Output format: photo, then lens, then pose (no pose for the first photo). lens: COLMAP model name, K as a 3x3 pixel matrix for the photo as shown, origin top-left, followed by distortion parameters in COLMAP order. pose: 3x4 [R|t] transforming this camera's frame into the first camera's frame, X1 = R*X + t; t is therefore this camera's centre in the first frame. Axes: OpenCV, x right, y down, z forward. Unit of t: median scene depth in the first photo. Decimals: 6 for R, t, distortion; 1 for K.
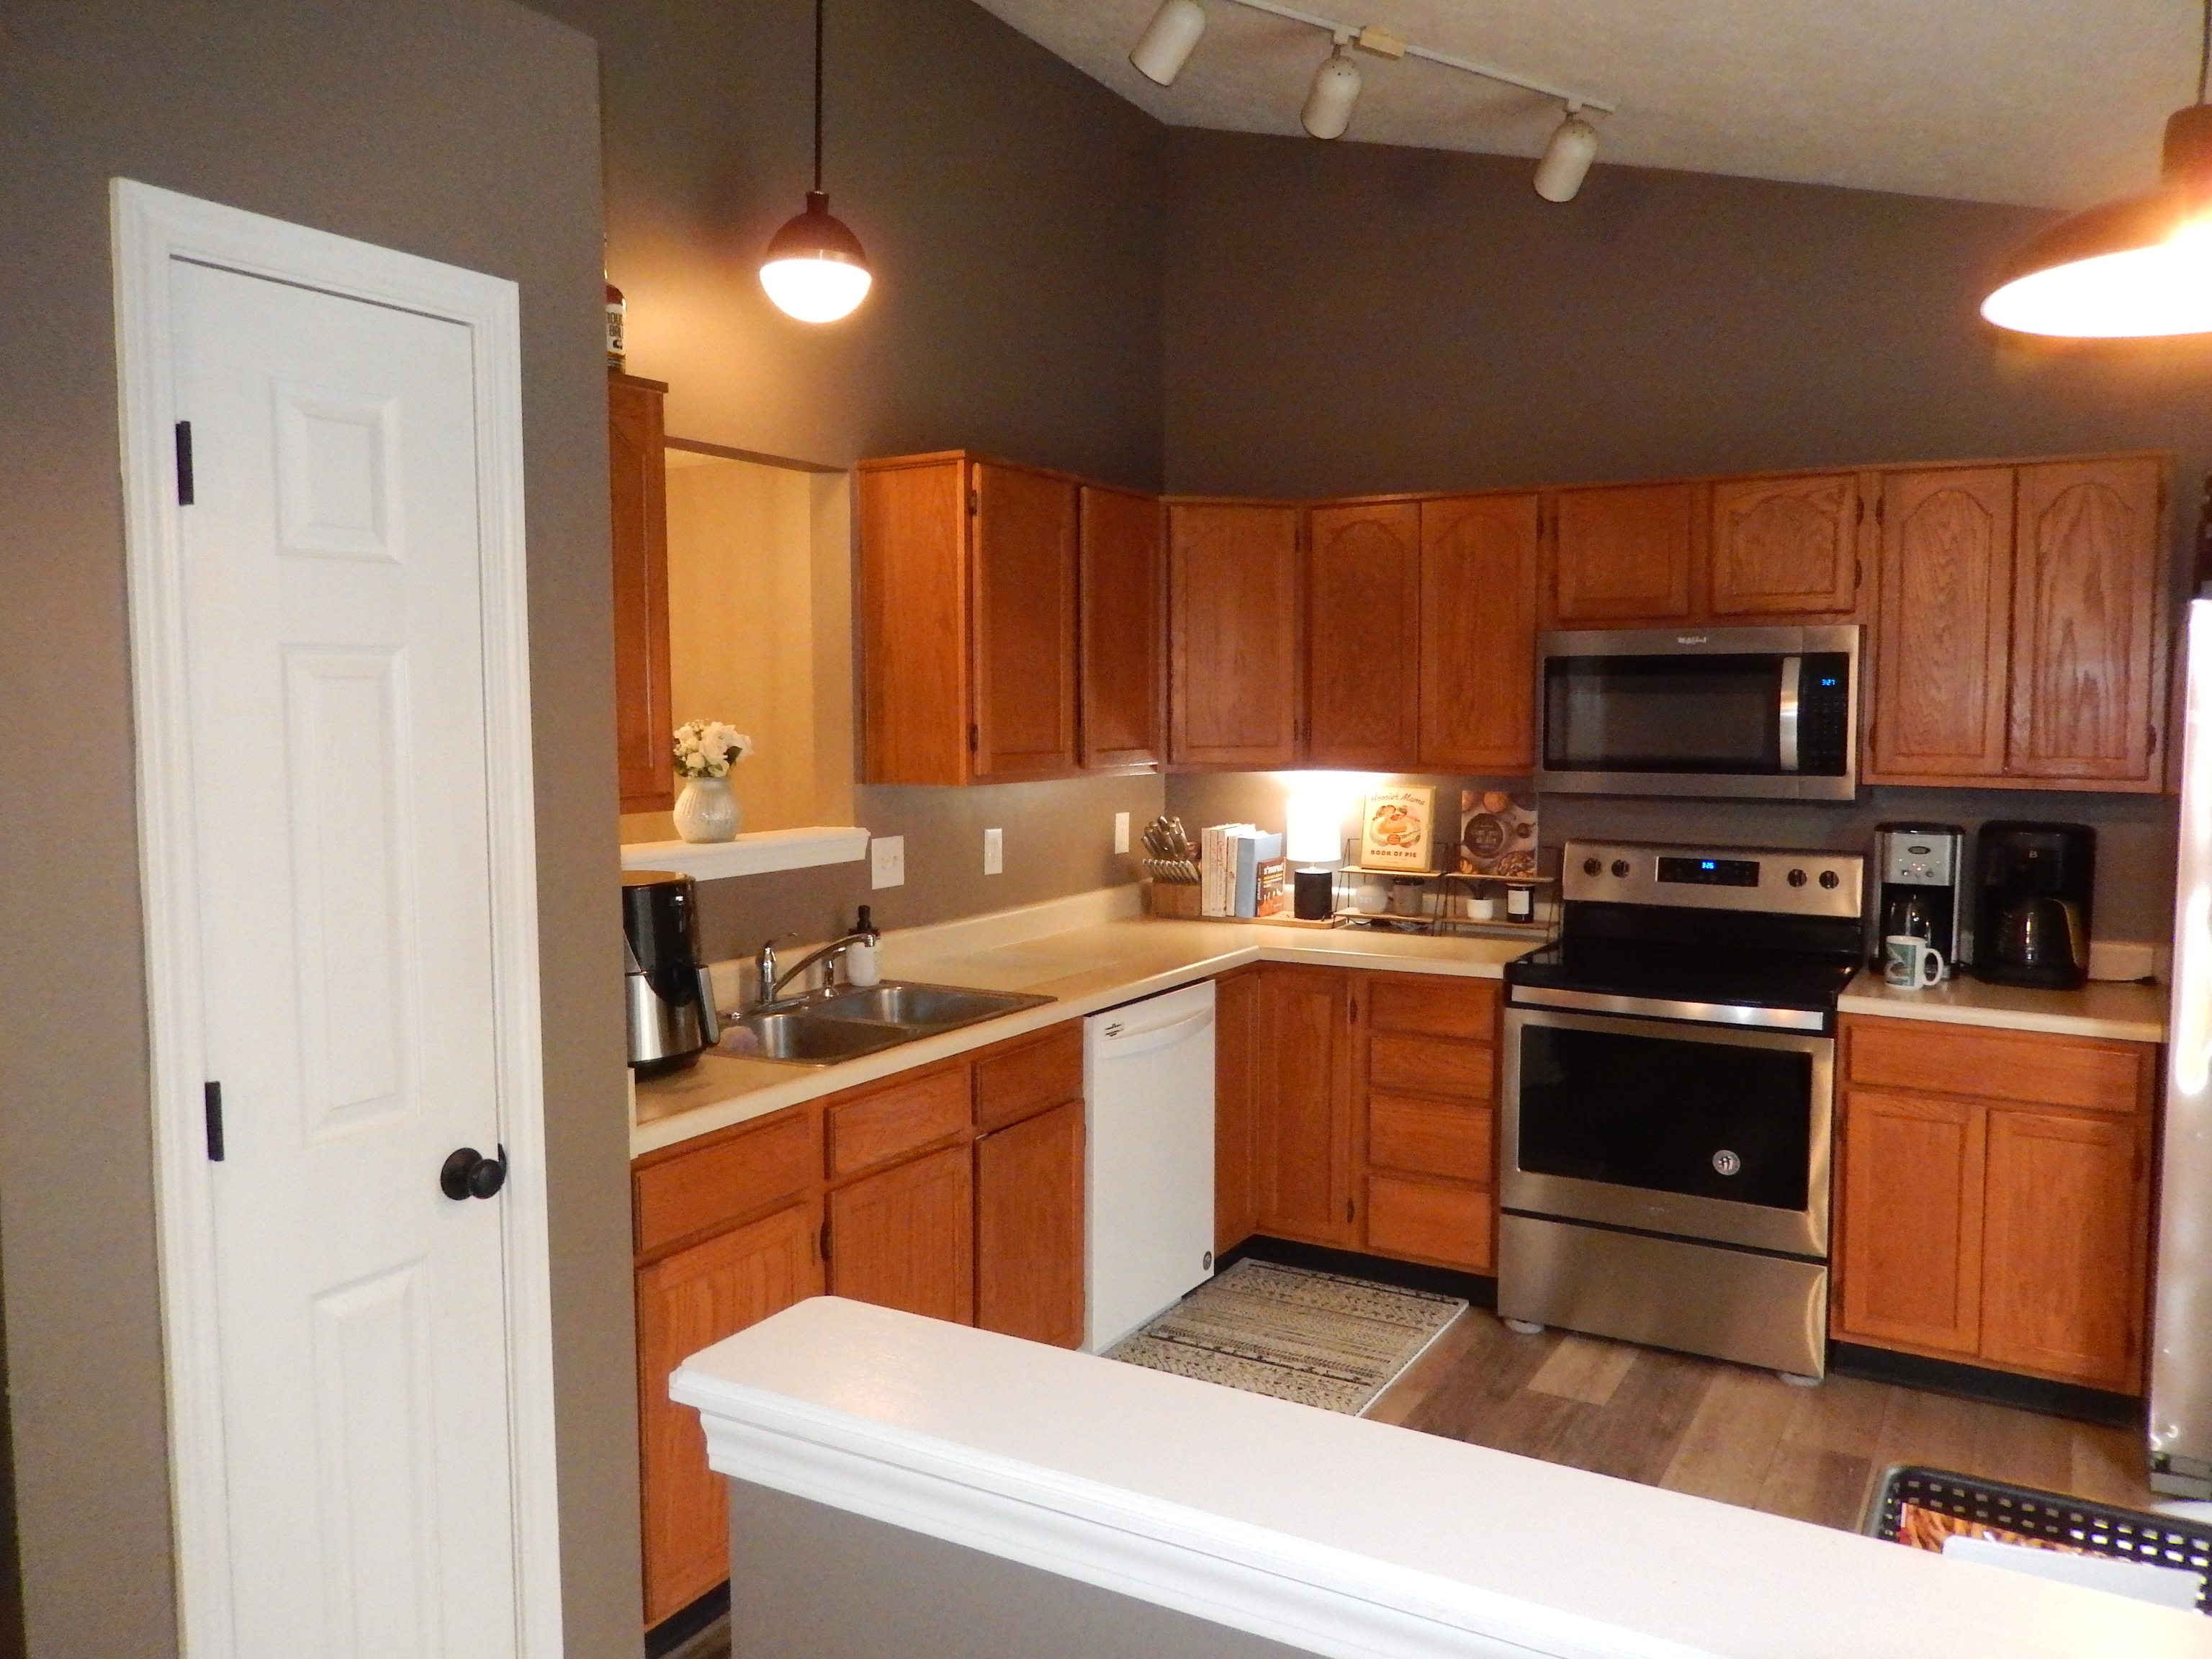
lens RADIAL K [[1645.6, 0, 1101.4], [0, 1645.6, 829.0], [0, 0, 1]] dist [-0.010824, -0.000905]
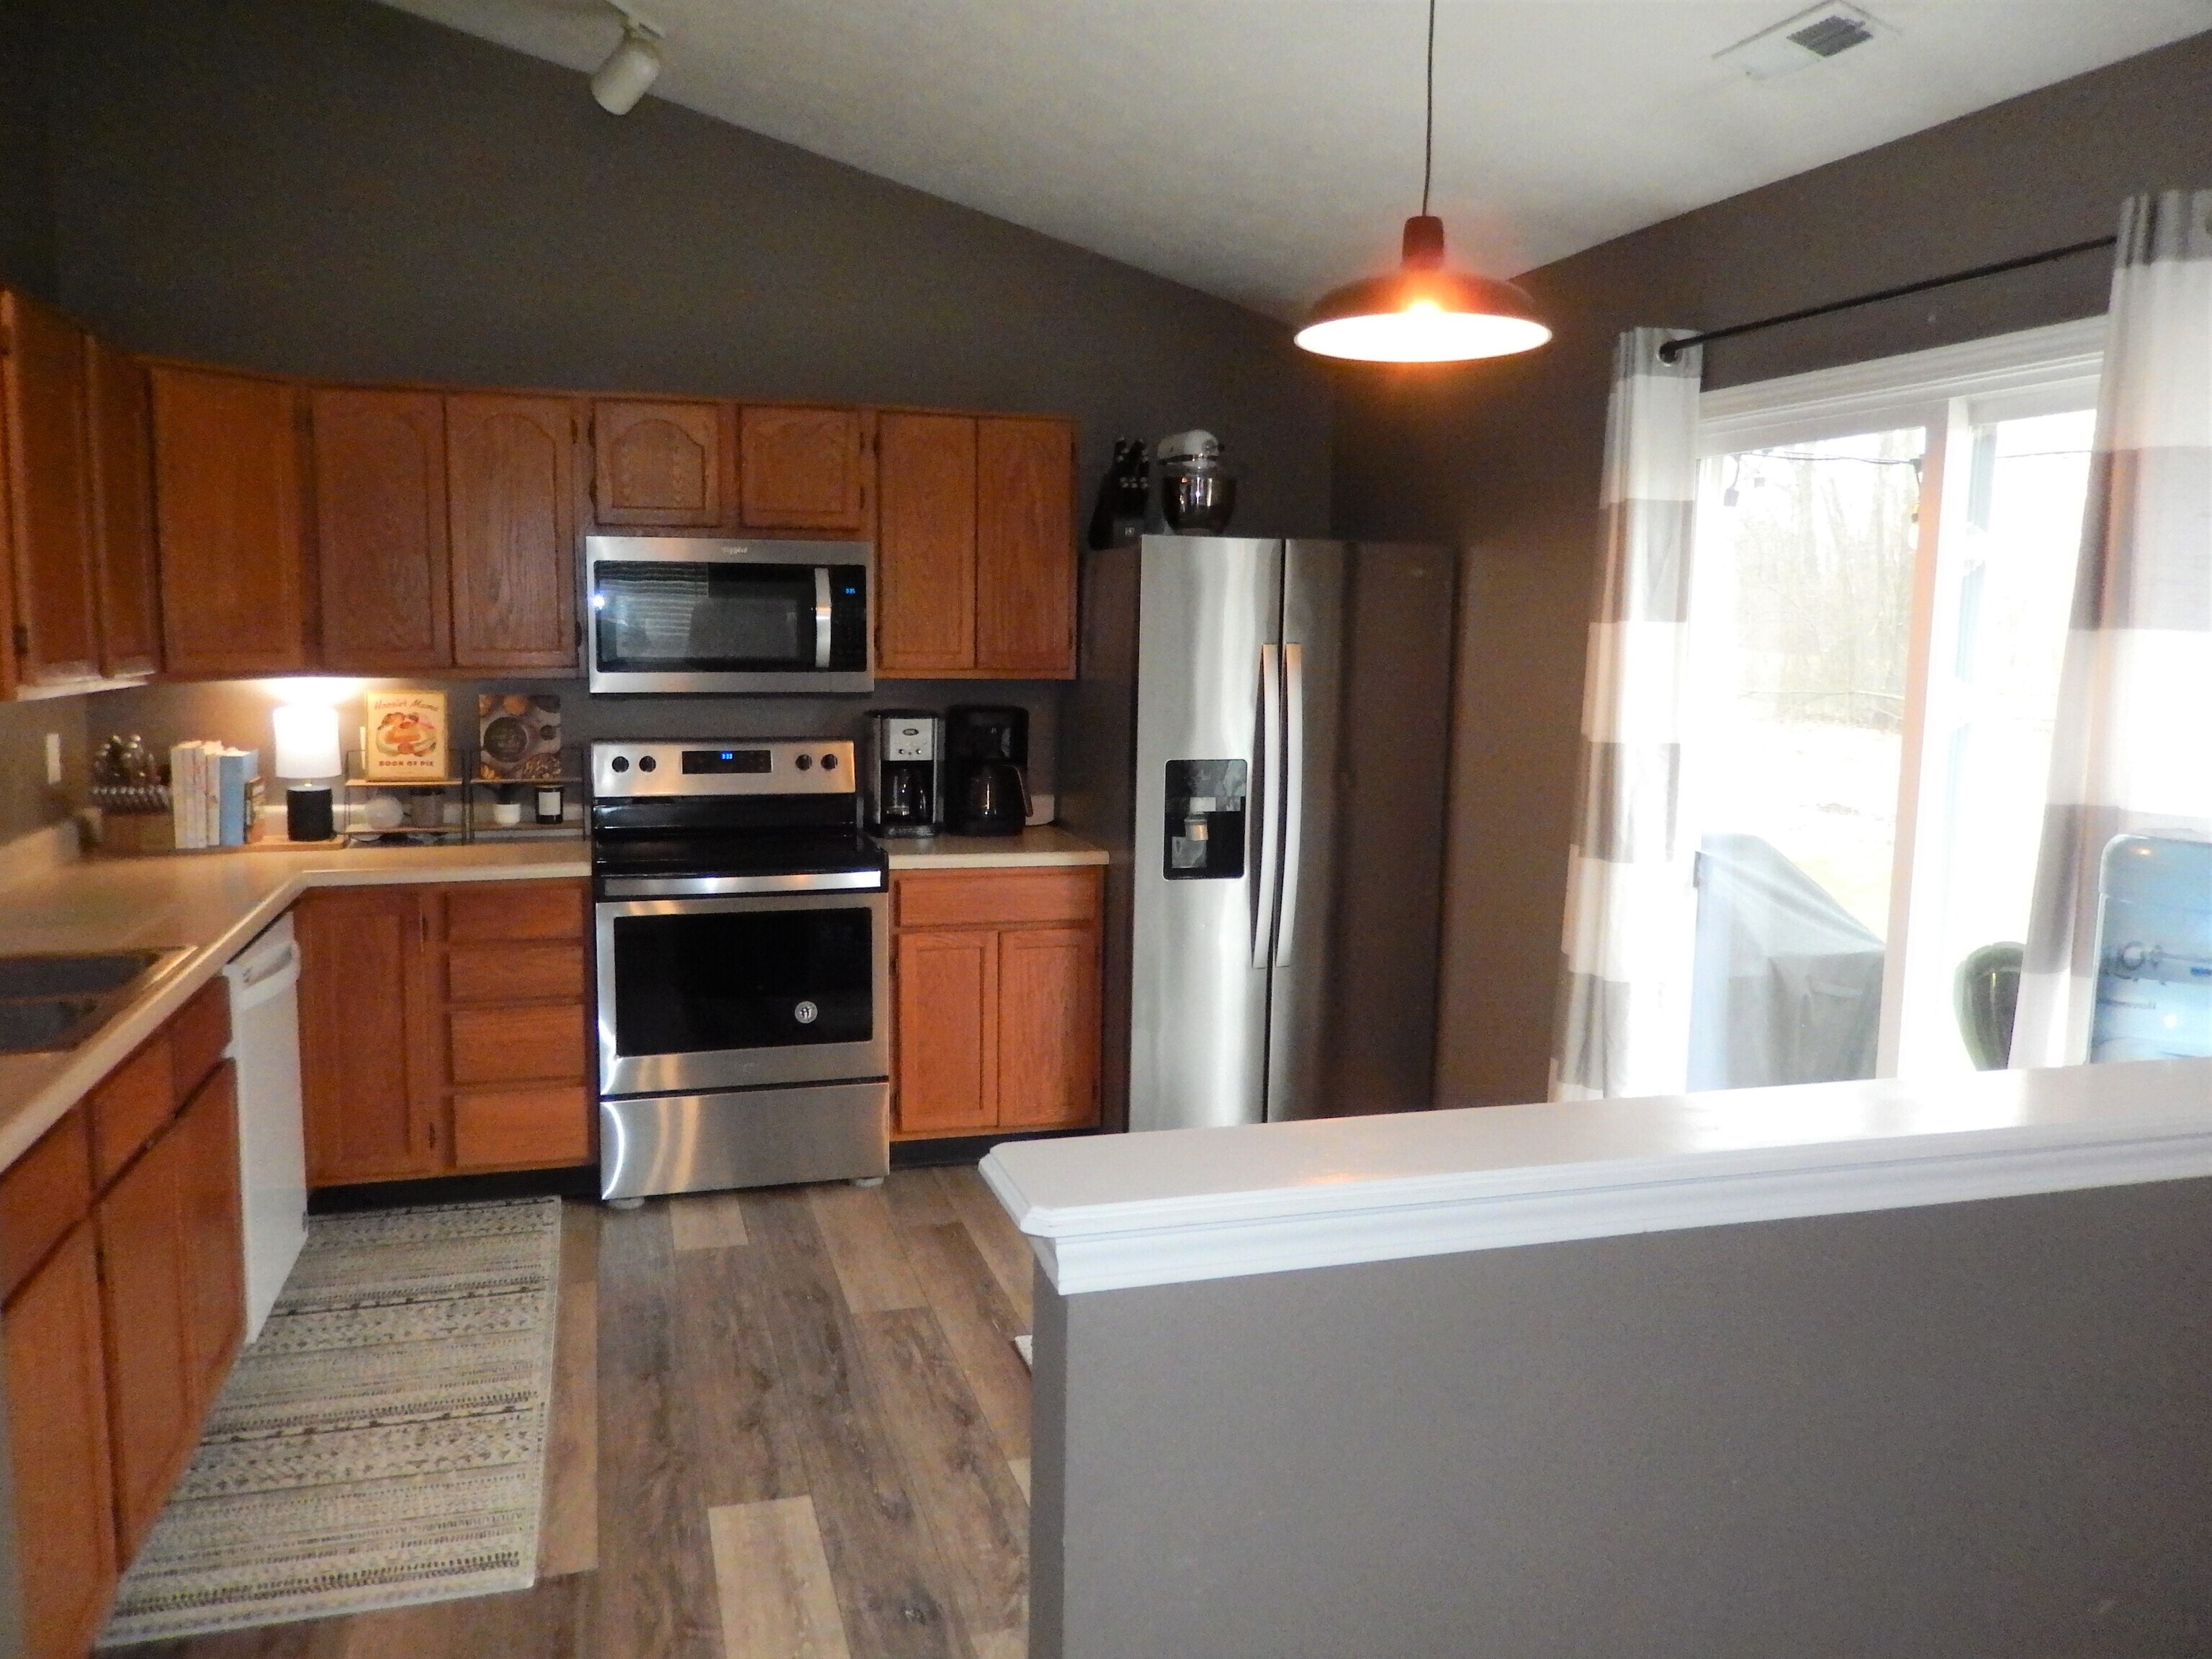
lens RADIAL K [[1645.6, 0, 1111.5], [0, 1645.6, 831.4], [0, 0, 1]] dist [-0.010824, -0.000905]
pose [[0.673476, -0.087132, 0.734056, -0.281096], [0.045013, 0.996020, 0.076929, -0.000754], [-0.737838, -0.018768, 0.674717, 0.066925]]
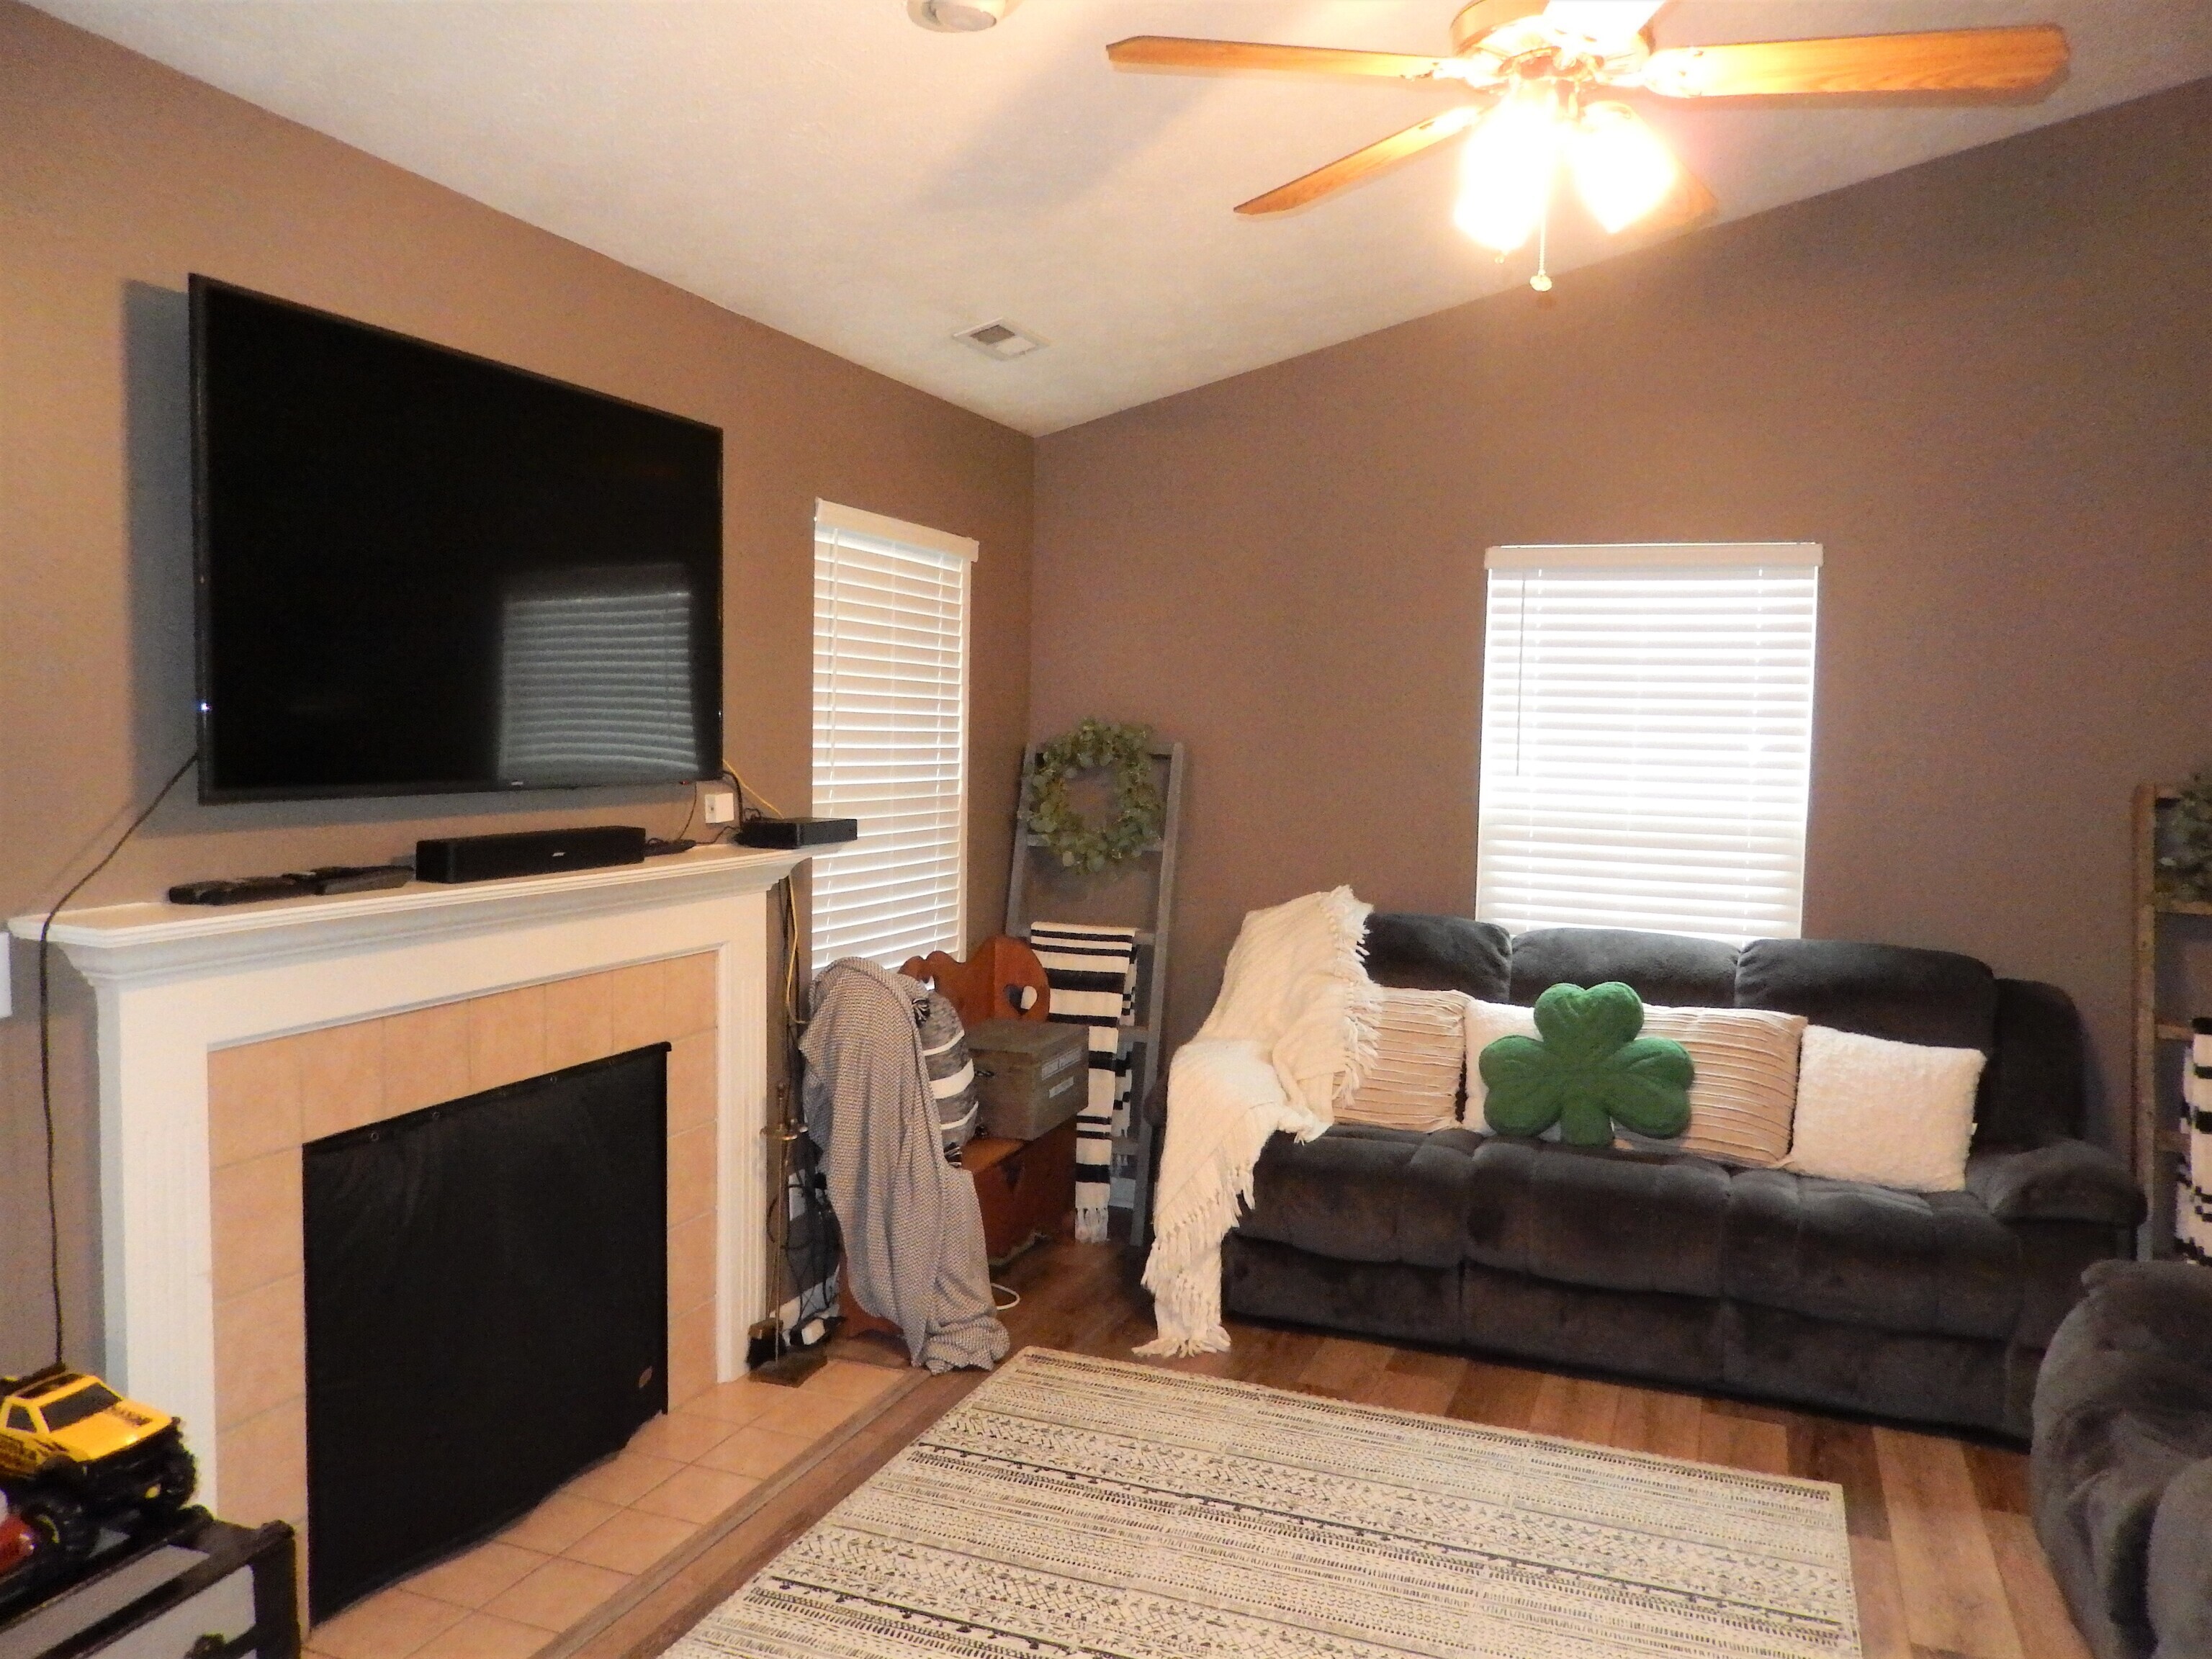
lens RADIAL K [[1645.6, 0, 1104.8], [0, 1645.6, 813.1], [0, 0, 1]] dist [-0.010824, -0.000905]
pose [[-0.986074, -0.005240, -0.166224, 0.330069], [-0.025794, 0.992227, 0.121735, -0.187275], [0.164294, 0.124327, -0.978545, 2.606033]]
